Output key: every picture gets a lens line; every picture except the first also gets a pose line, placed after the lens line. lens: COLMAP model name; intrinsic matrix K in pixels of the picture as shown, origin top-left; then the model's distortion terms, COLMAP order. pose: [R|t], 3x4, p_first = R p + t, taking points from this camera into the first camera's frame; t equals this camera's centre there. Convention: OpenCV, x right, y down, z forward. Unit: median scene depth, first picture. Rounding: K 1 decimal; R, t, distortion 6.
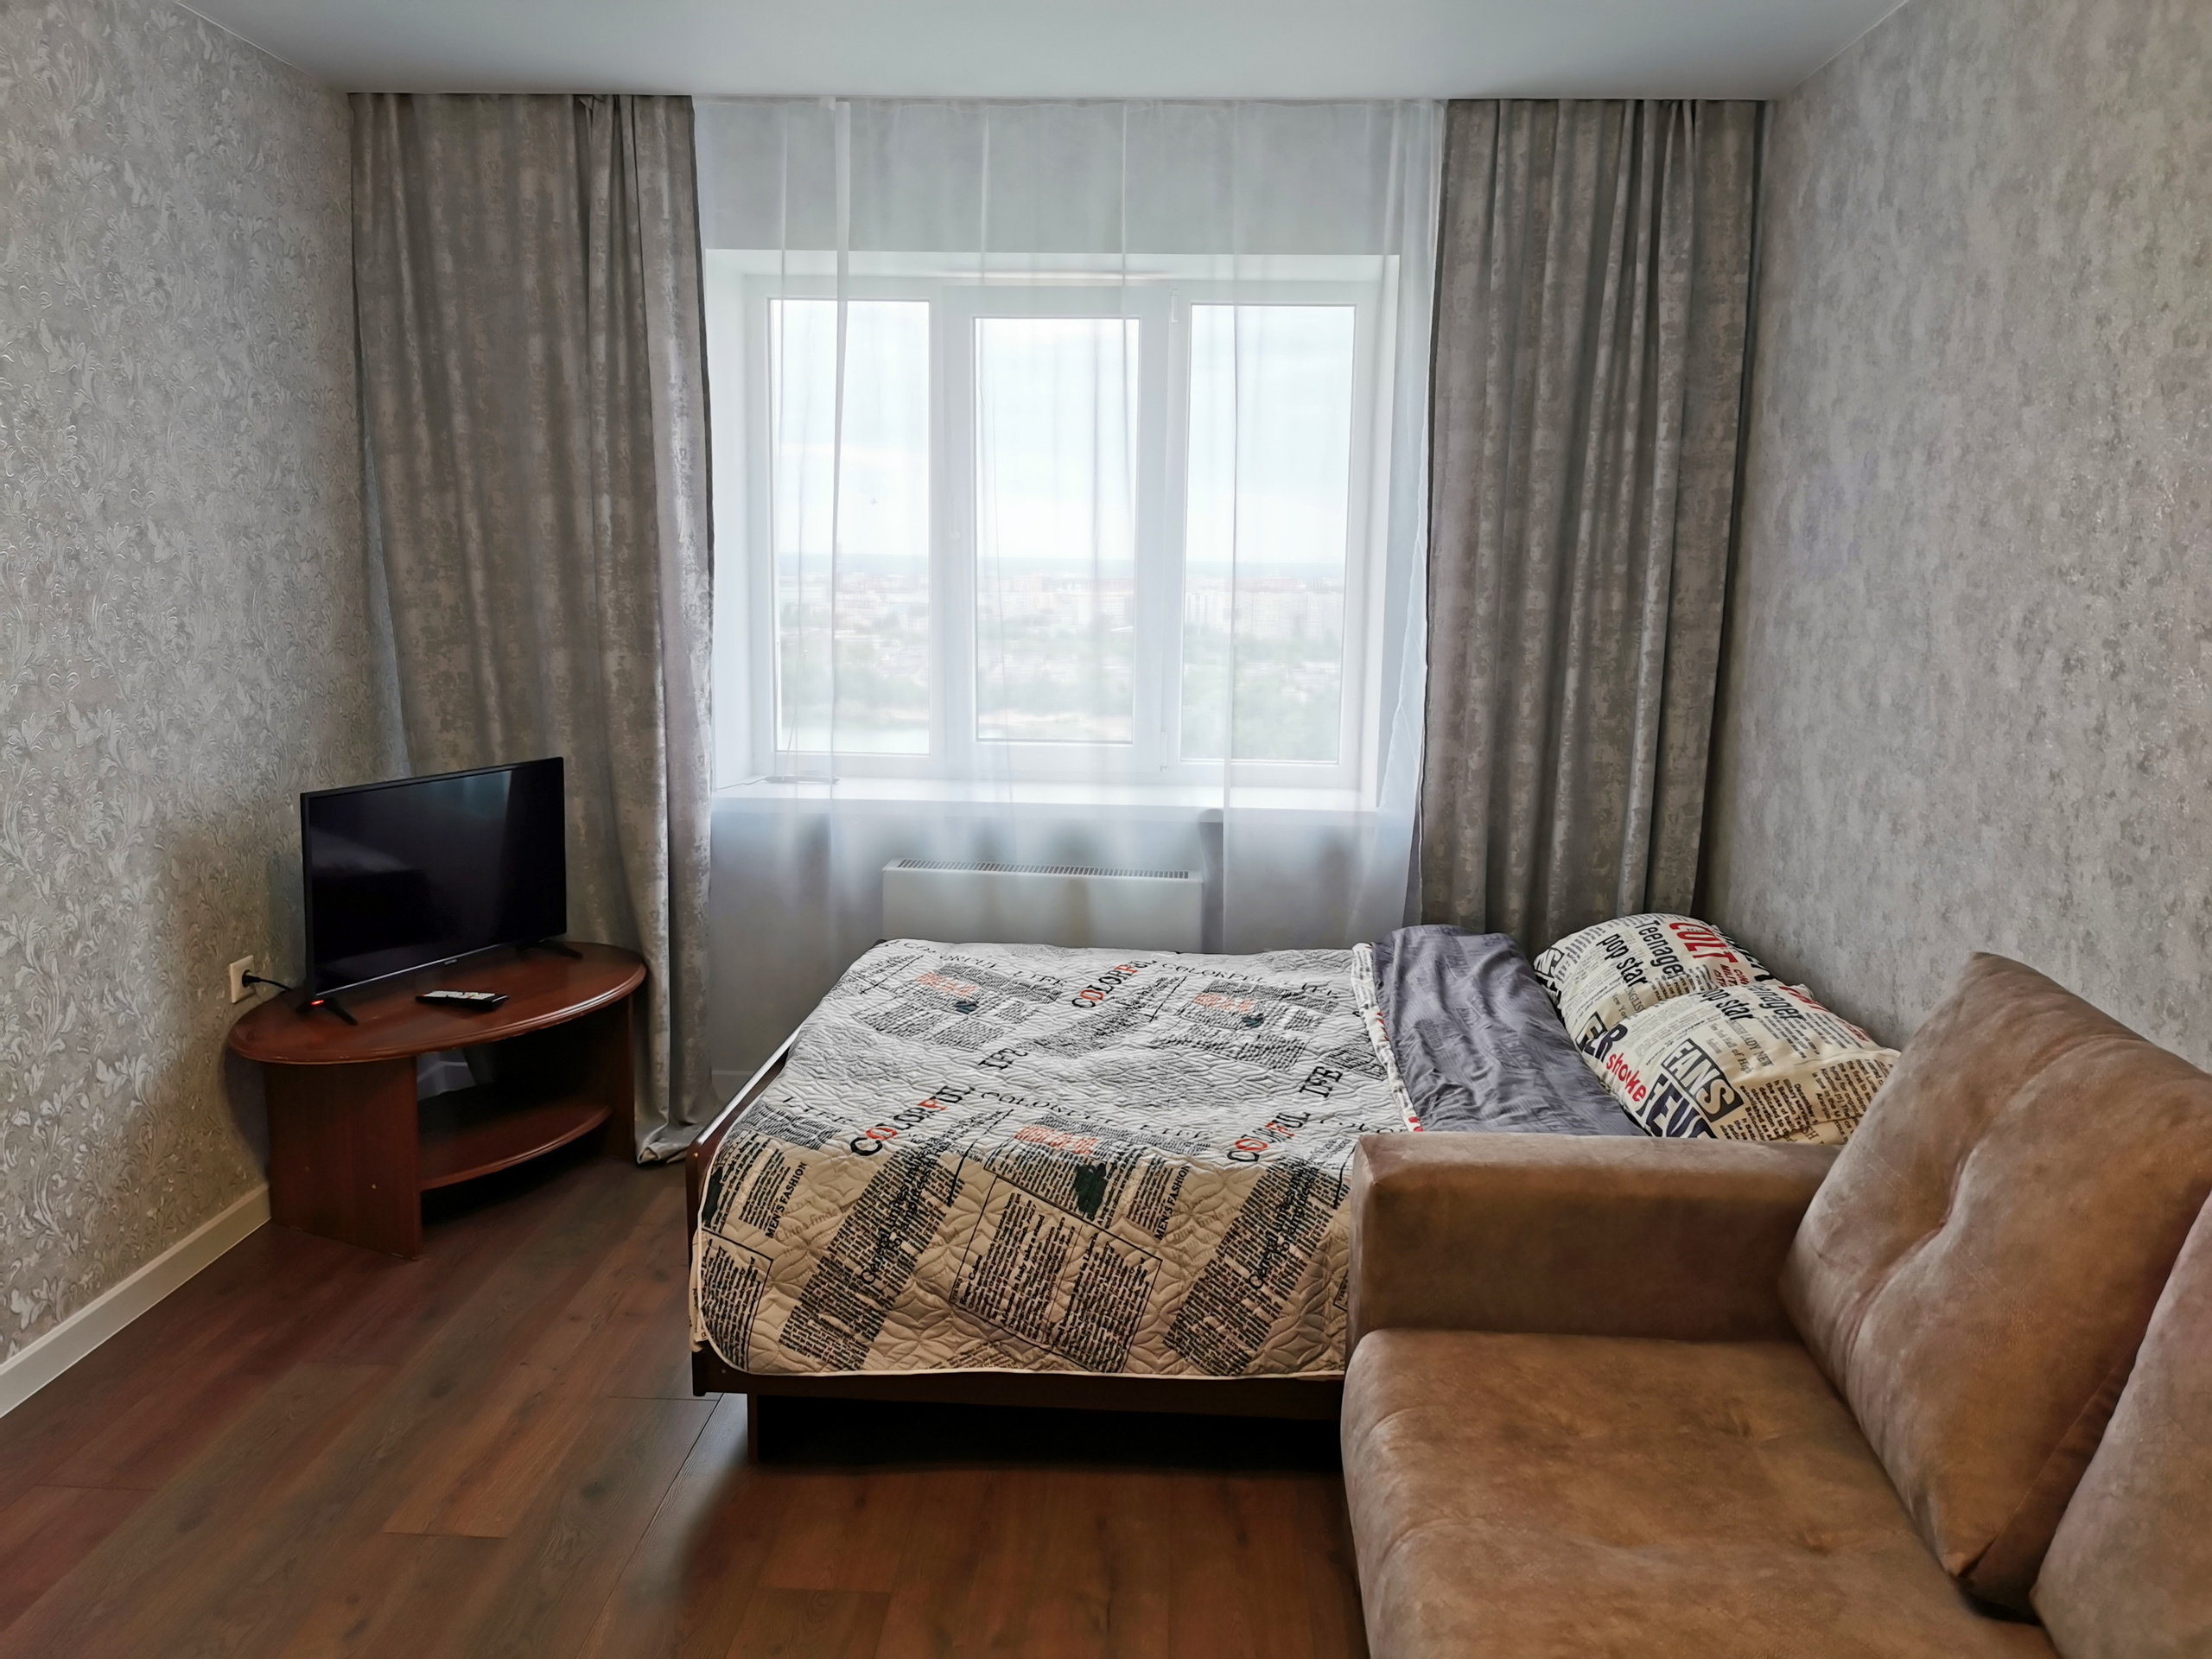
lens RADIAL K [[1729.8, 0, 1115.2], [0, 1729.8, 808.8], [0, 0, 1]] dist [0.058268, -0.062486]
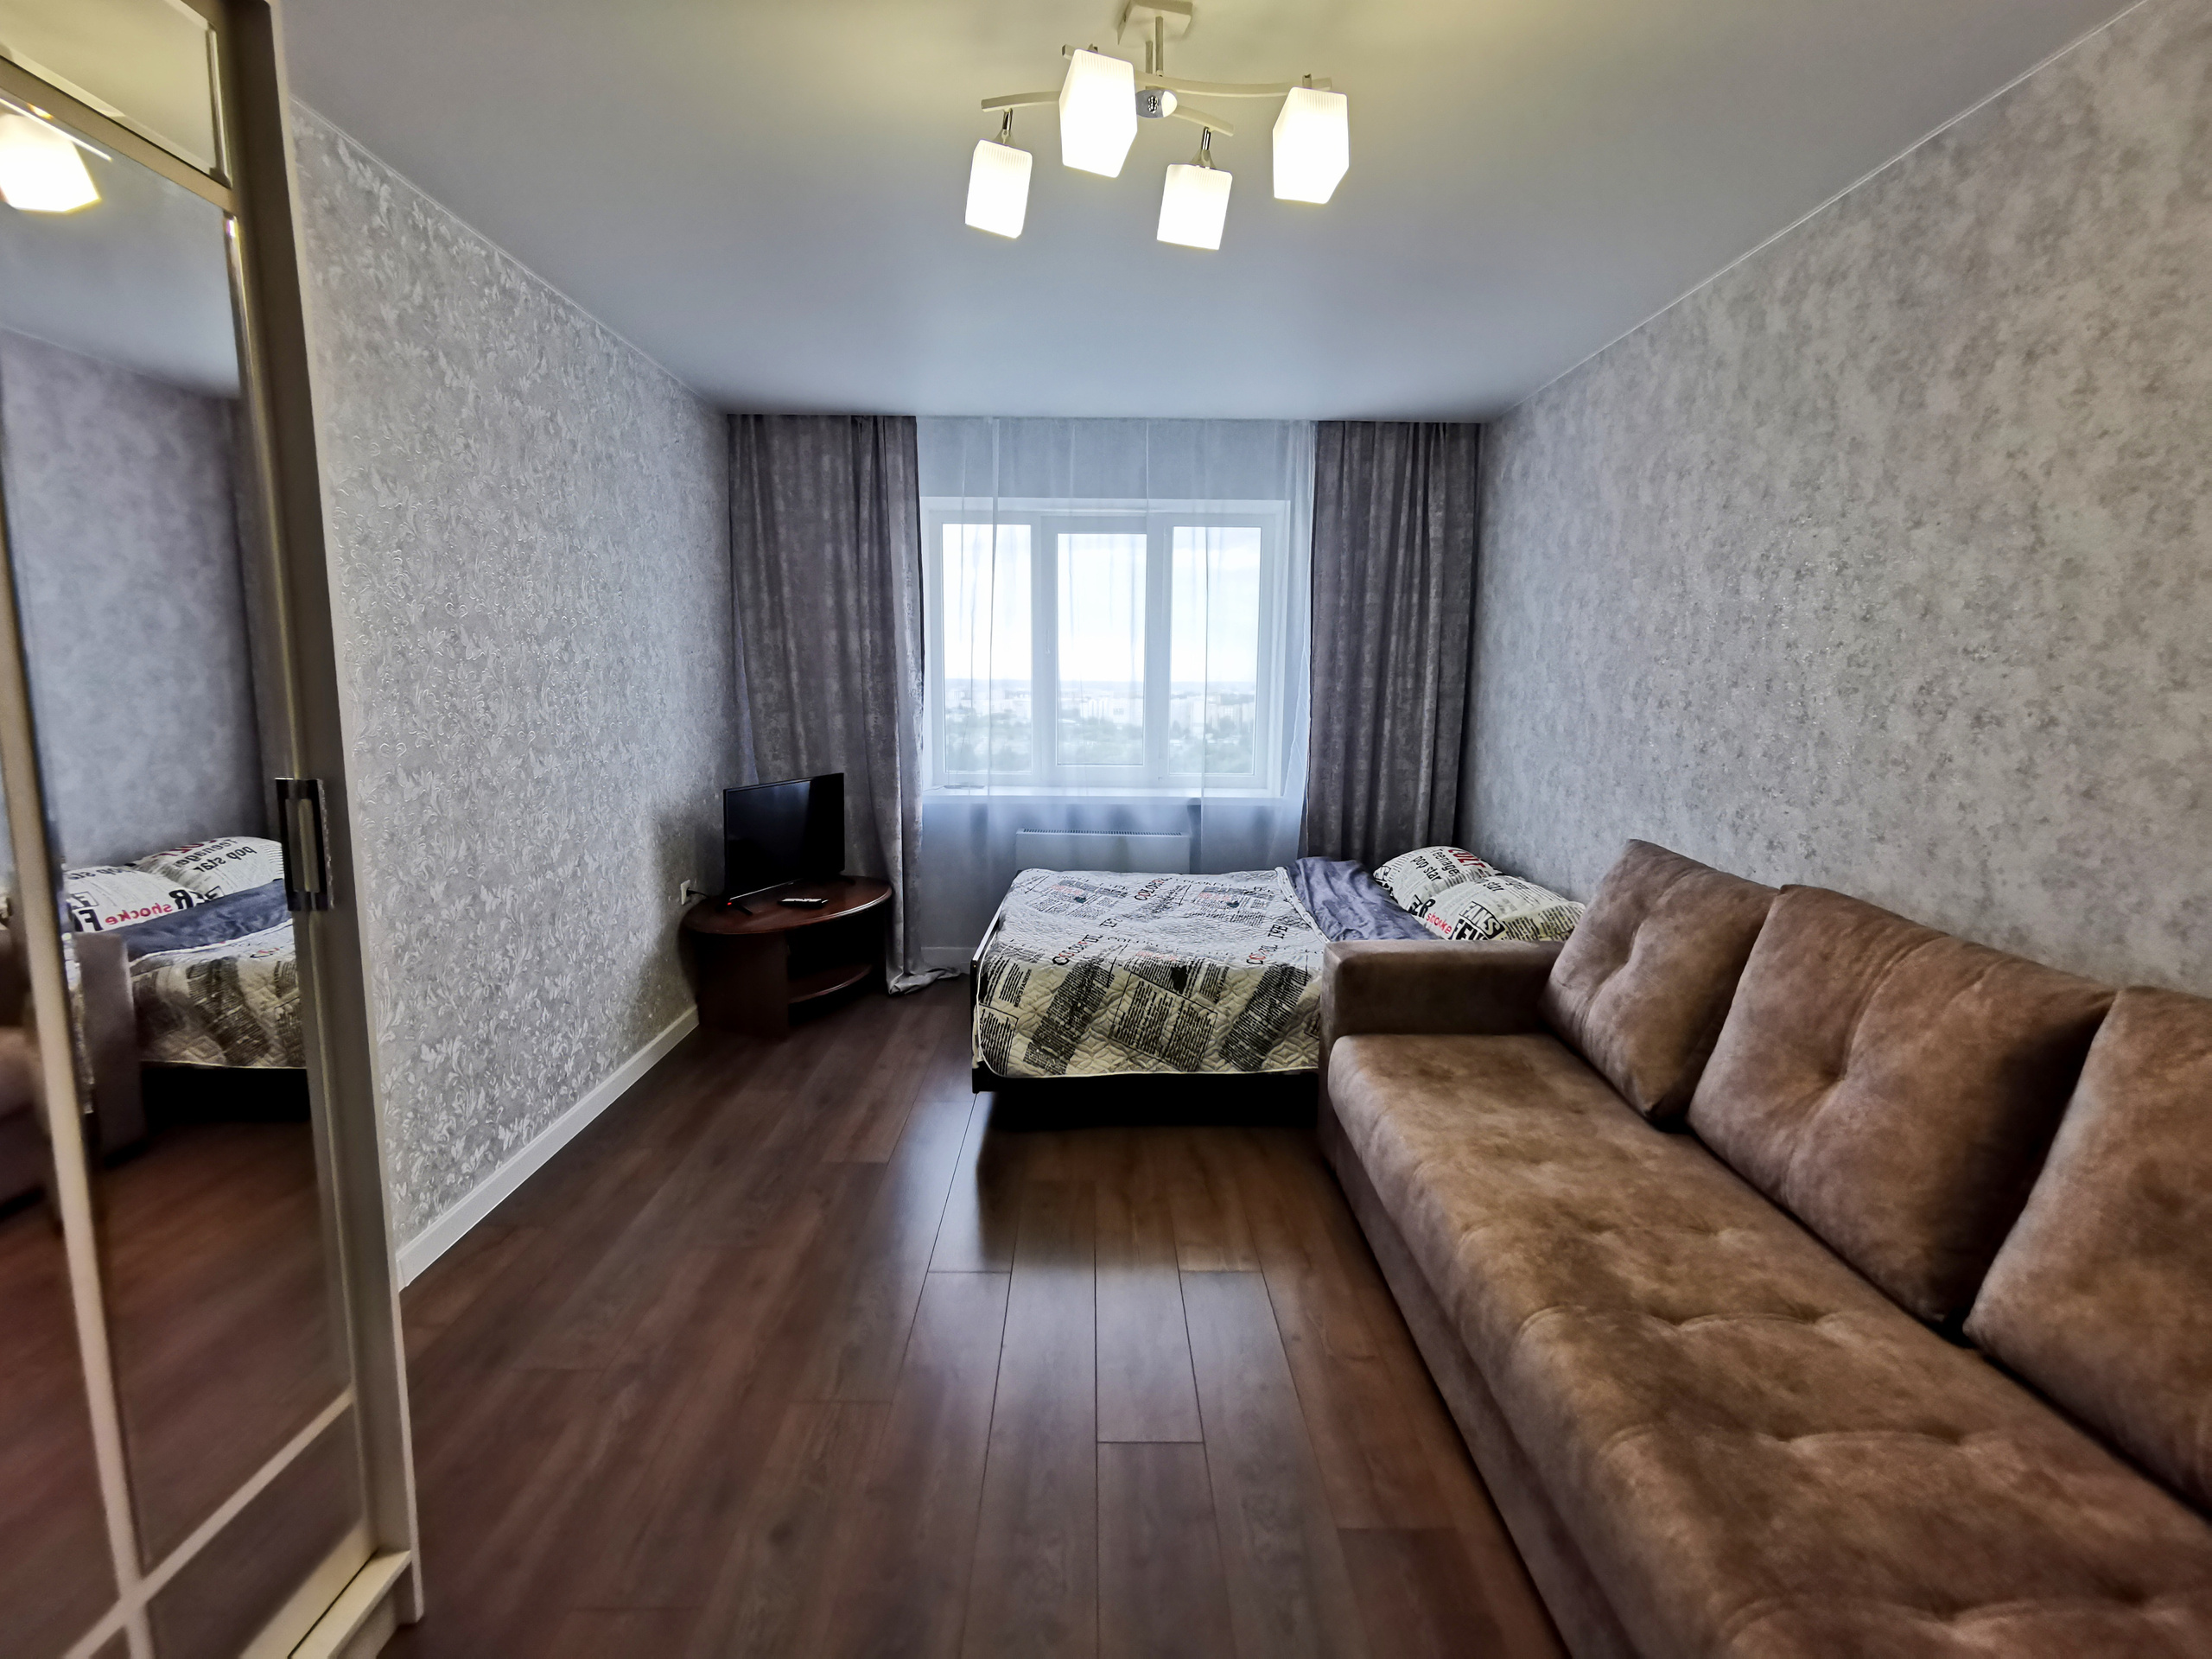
lens RADIAL K [[1030.2, 0, 1108.3], [0, 1030.2, 807.3], [0, 0, 1]] dist [0.002854, 0.005973]
pose [[0.998411, -0.013920, 0.054613, -0.114234], [0.014964, 0.999712, -0.018740, 0.035294], [-0.054336, 0.019528, 0.998332, -0.109634]]
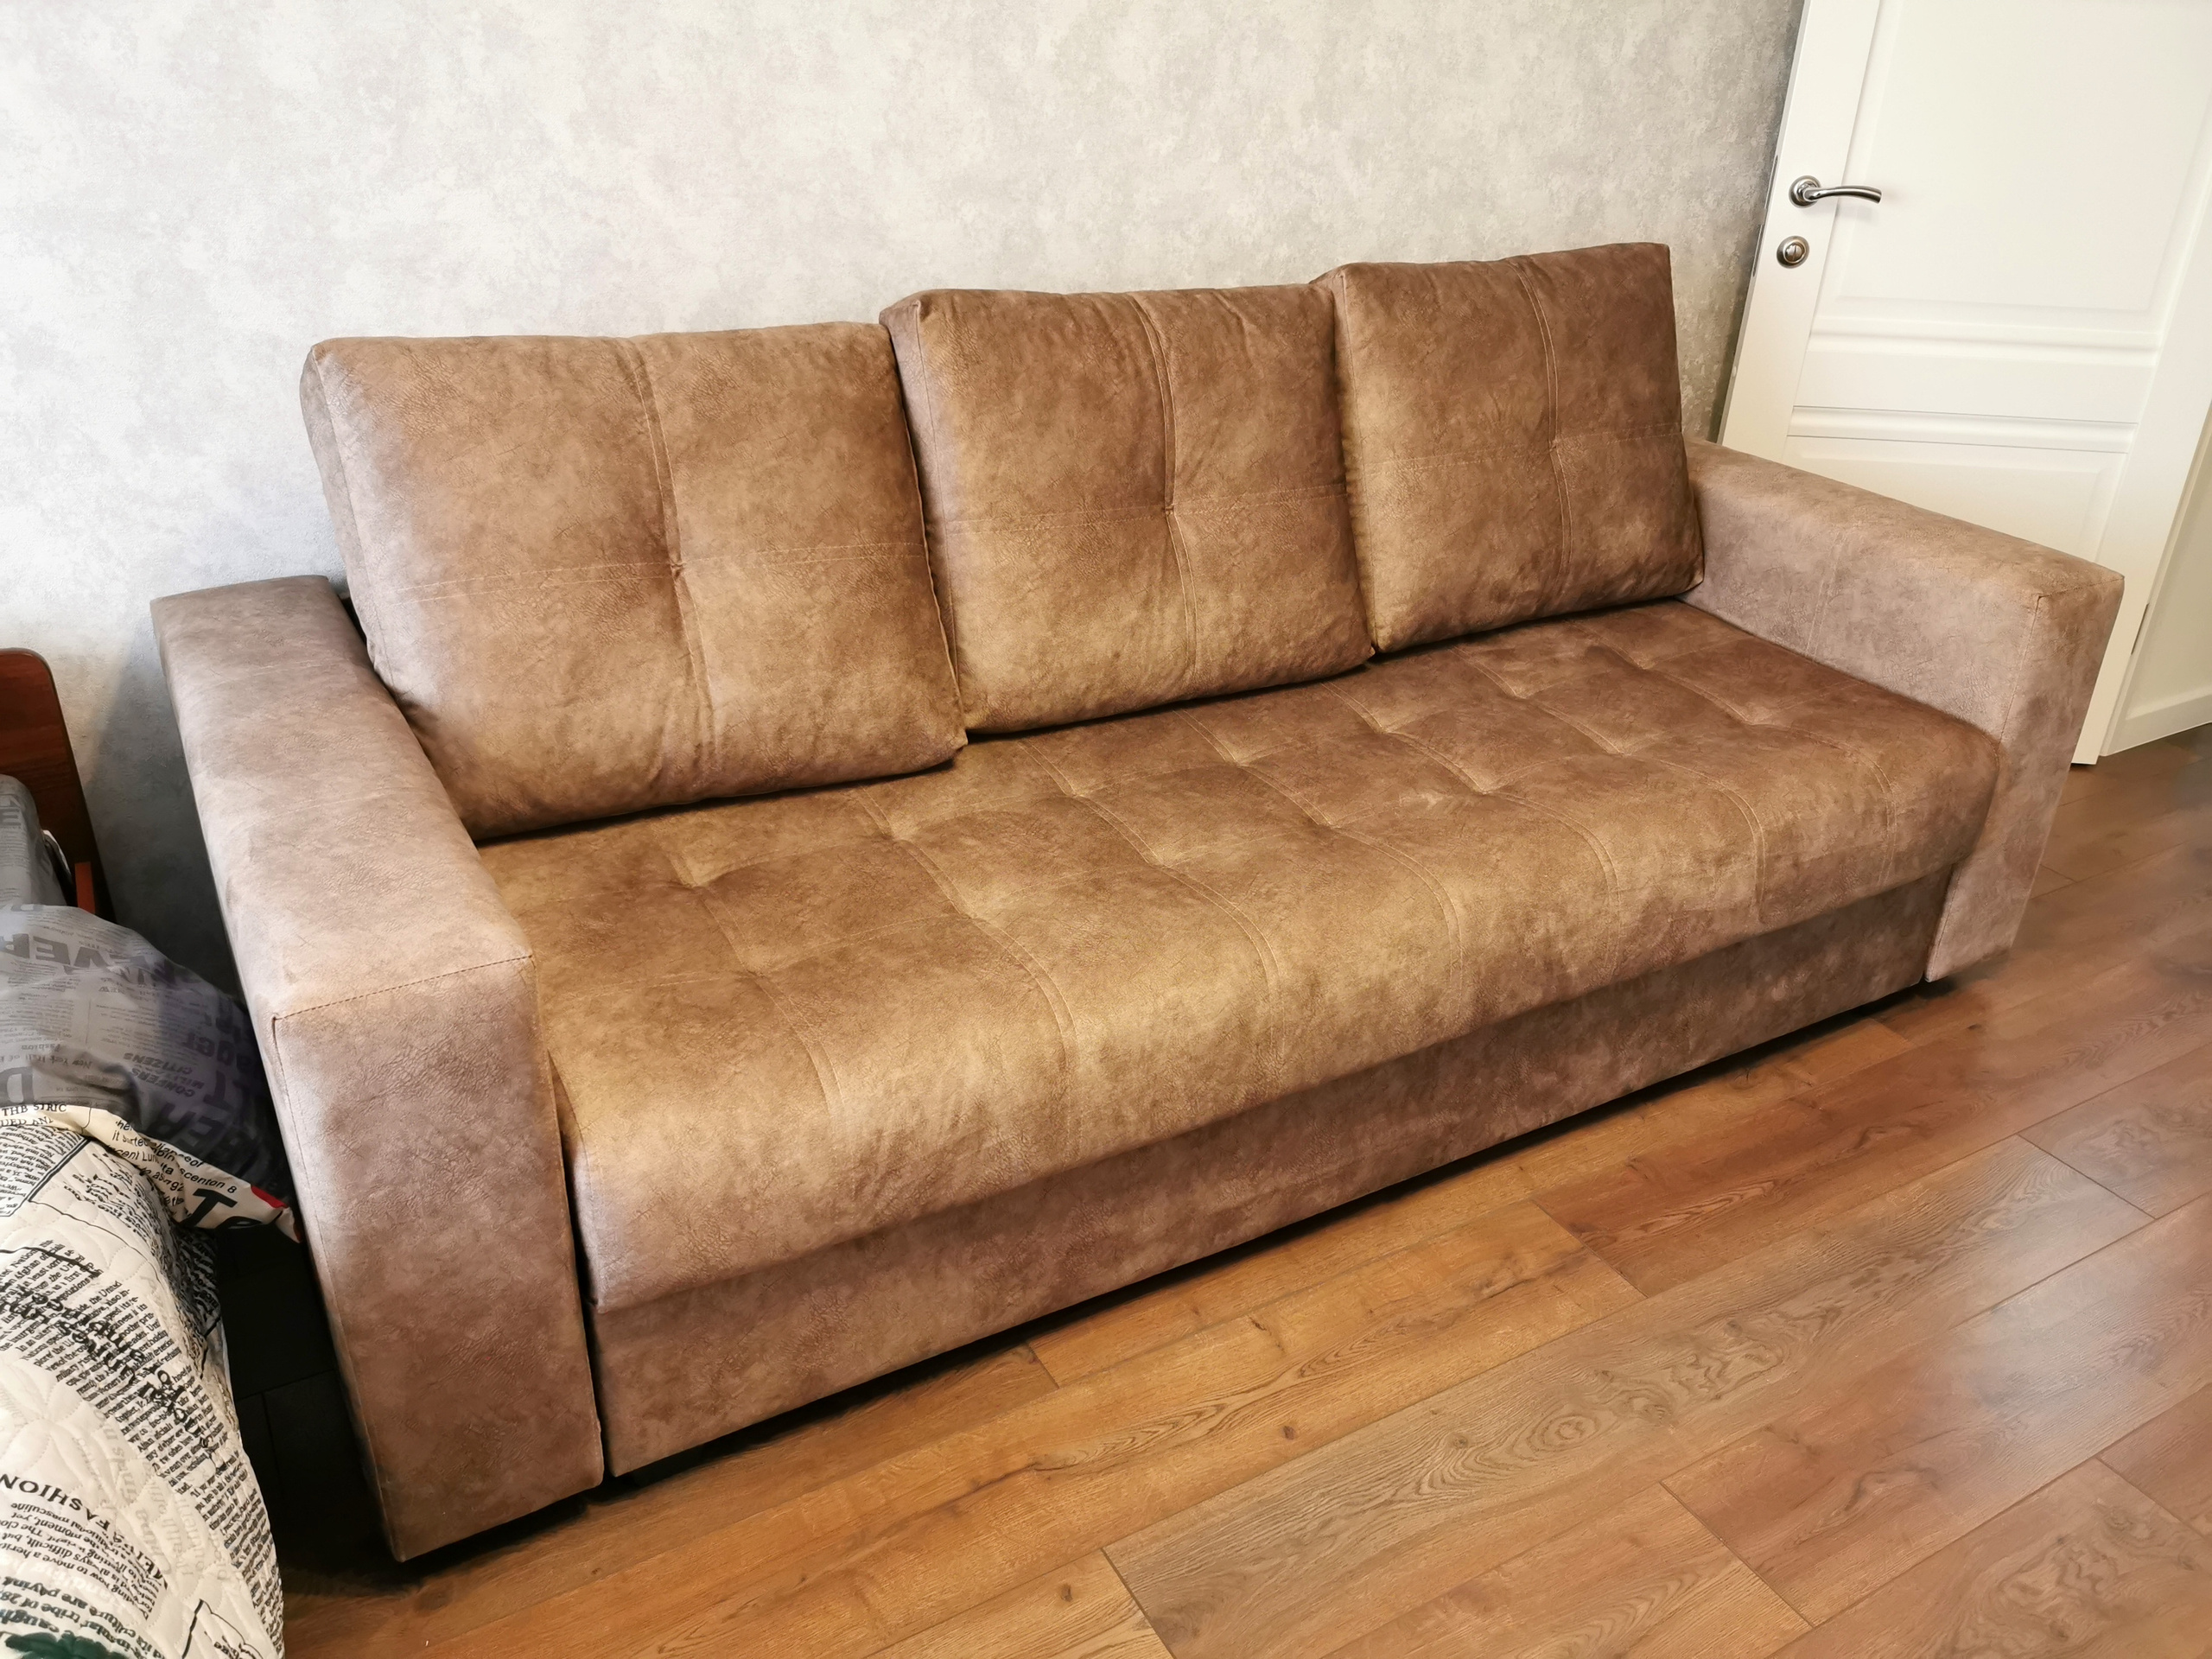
lens RADIAL K [[1729.8, 0, 1104.0], [0, 1729.8, 832.7], [0, 0, 1]] dist [0.058268, -0.062486]
pose [[-0.541143, -0.413048, 0.732500, -0.240935], [0.081769, 0.841086, 0.534686, -0.079485], [-0.836946, 0.349237, -0.421373, 0.669004]]
